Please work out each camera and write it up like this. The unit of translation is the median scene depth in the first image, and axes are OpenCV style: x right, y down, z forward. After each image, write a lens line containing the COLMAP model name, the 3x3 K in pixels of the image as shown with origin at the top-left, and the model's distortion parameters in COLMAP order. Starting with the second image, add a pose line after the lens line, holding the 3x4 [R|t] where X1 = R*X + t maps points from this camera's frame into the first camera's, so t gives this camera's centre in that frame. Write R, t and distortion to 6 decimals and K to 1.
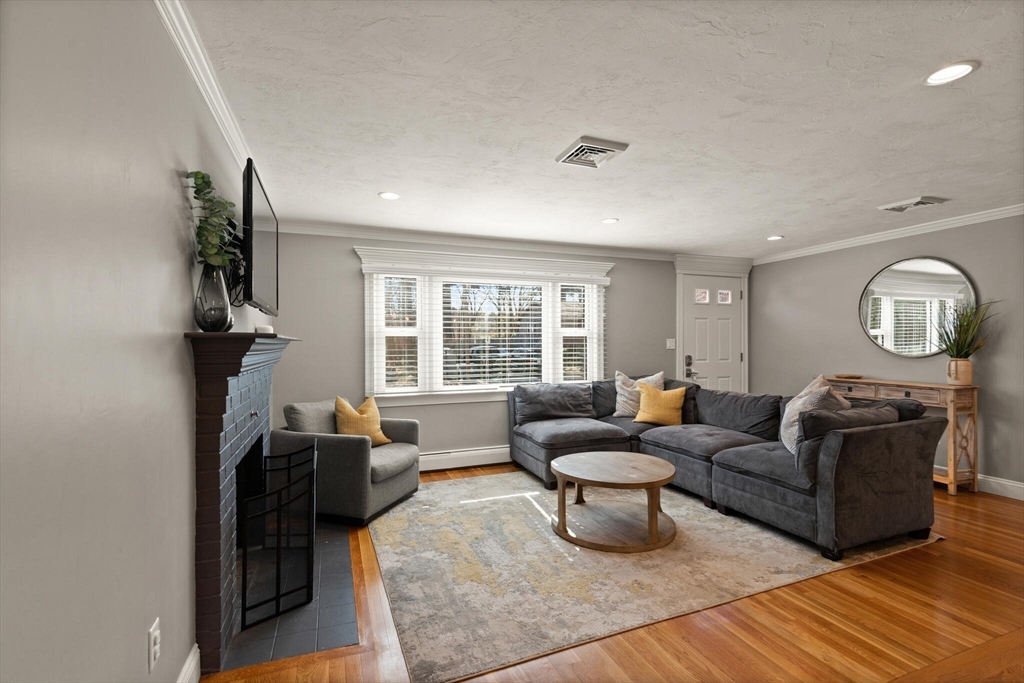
lens RADIAL K [[465.7, 0, 512.0], [0, 465.7, 341.5], [0, 0, 1]] dist [0.001322, -0.000085]
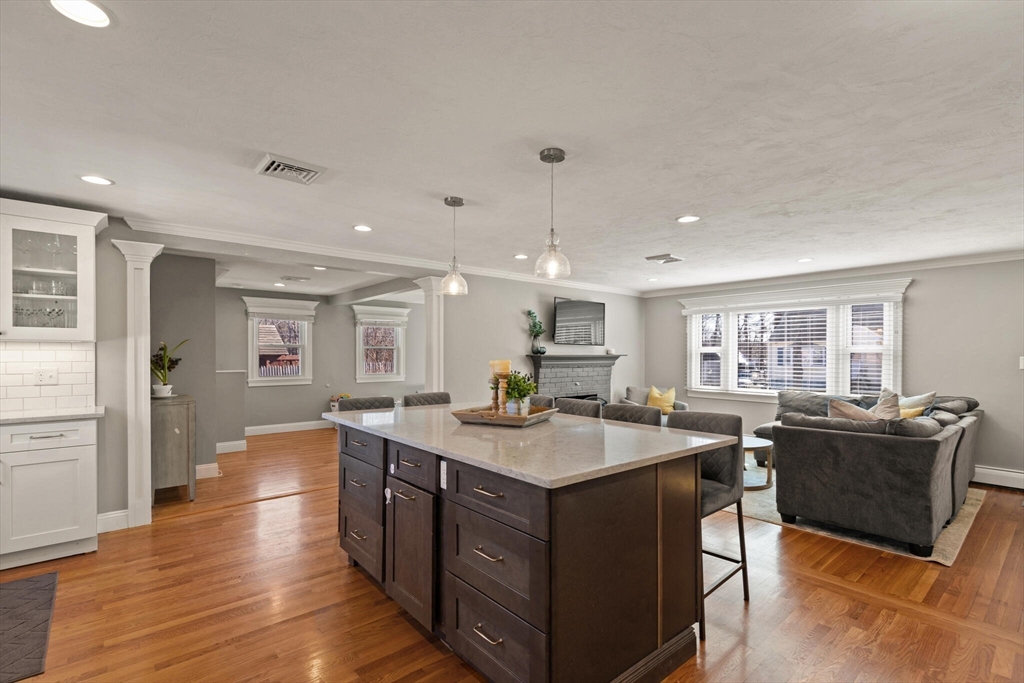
lens RADIAL K [[473.2, 0, 516.8], [0, 473.2, 357.0], [0, 0, 1]] dist [0.000753, -0.000041]
pose [[0.318271, 0.010204, -0.947945, 1.228044], [-0.000211, 0.999943, 0.010693, -0.017644], [0.948000, -0.003203, 0.318254, -0.117908]]
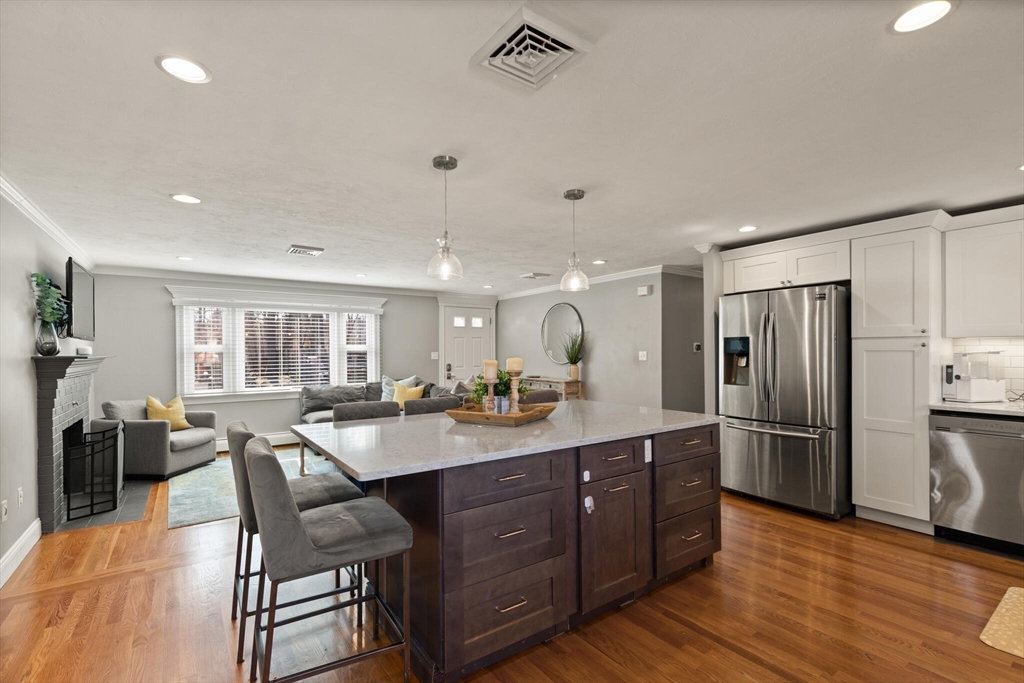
lens RADIAL K [[463.5, 0, 515.3], [0, 463.5, 352.6], [0, 0, 1]] dist [0.001425, -0.000408]
pose [[0.970272, -0.003486, 0.241990, 0.353148], [0.001883, 0.999975, 0.006857, -0.019613], [-0.242008, -0.006197, 0.970254, -0.610220]]
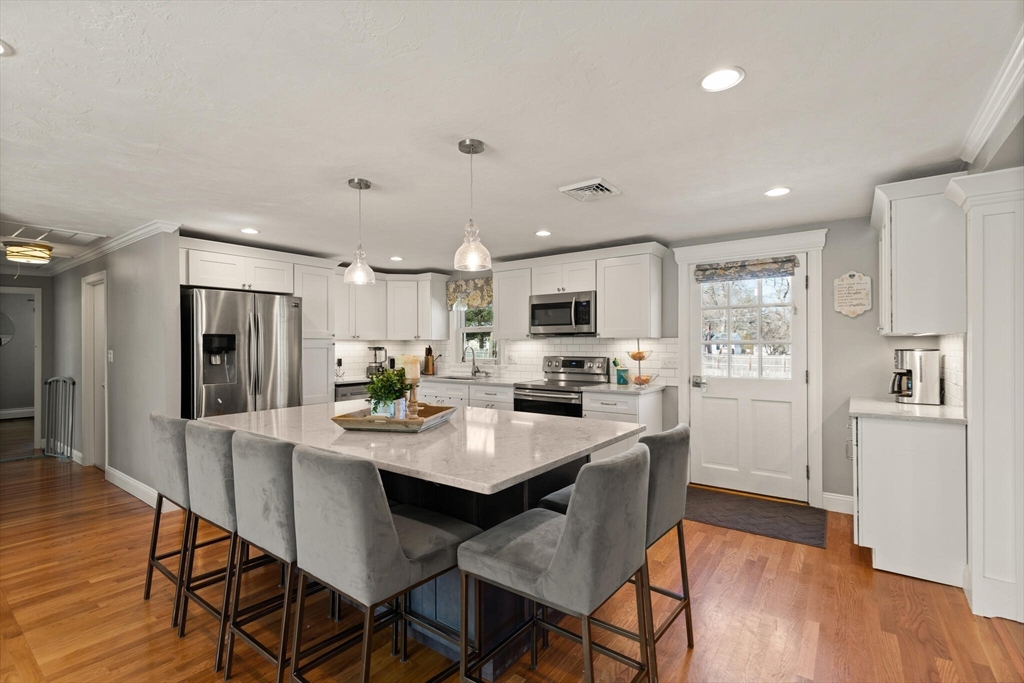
lens RADIAL K [[465.7, 0, 512.0], [0, 465.7, 341.5], [0, 0, 1]] dist [0.001322, -0.000085]
pose [[-0.527754, 0.008801, 0.849352, -0.128778], [0.003102, 0.999960, -0.008434, -0.020185], [-0.849391, -0.001816, -0.527760, 0.319339]]
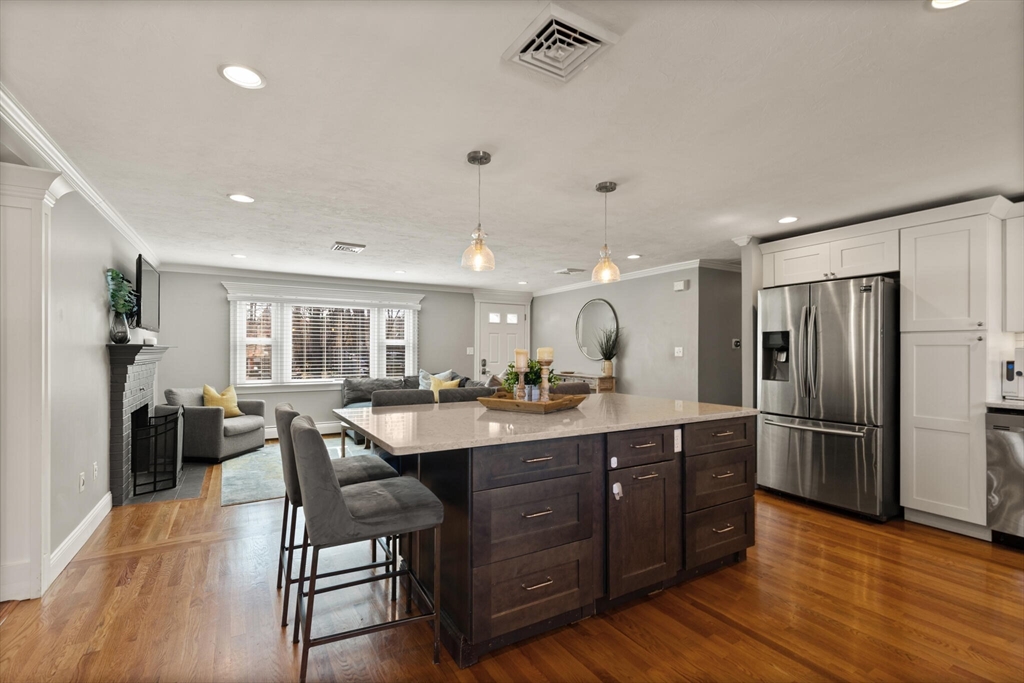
lens RADIAL K [[463.9, 0, 513.9], [0, 463.9, 348.4], [0, 0, 1]] dist [0.001152, -0.000633]
pose [[0.986695, 0.006465, 0.162451, 0.357986], [-0.006477, 0.999979, -0.000454, -0.004067], [-0.162451, -0.000604, 0.986716, -0.628402]]
